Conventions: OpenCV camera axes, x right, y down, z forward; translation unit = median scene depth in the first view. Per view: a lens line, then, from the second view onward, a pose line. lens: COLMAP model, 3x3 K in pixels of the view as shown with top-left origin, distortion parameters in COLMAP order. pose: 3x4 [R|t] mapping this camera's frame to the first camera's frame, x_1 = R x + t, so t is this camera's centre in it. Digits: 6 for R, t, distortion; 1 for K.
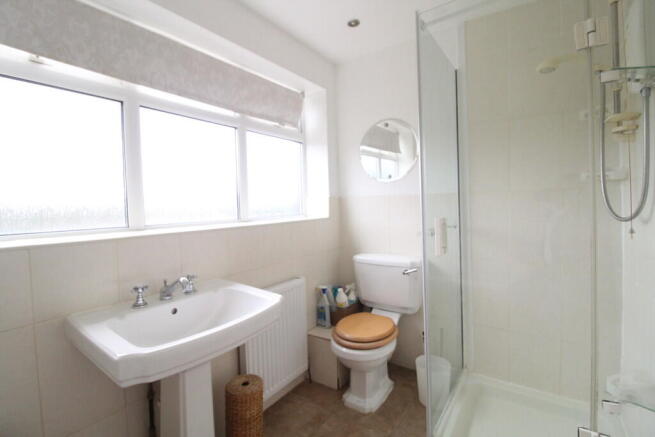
lens RADIAL K [[304.0, 0, 325.4], [0, 304.0, 211.2], [0, 0, 1]] dist [-0.001847, -0.000308]
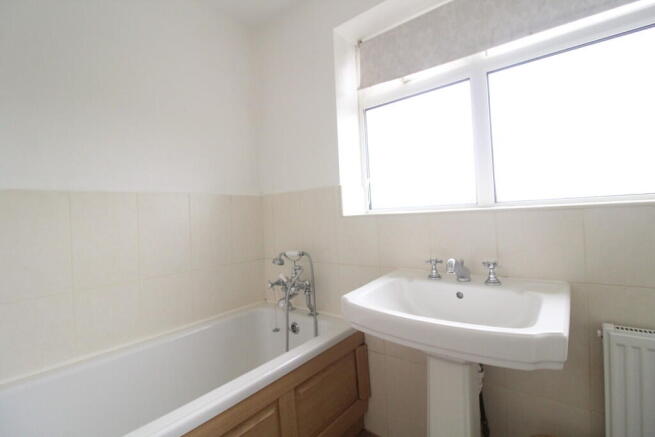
lens RADIAL K [[304.0, 0, 325.4], [0, 304.0, 211.2], [0, 0, 1]] dist [-0.001847, -0.000308]
pose [[-0.046444, 0.075099, -0.996094, 0.439320], [0.065526, 0.995251, 0.071980, -0.027900], [0.996769, -0.061927, -0.051144, 0.611705]]
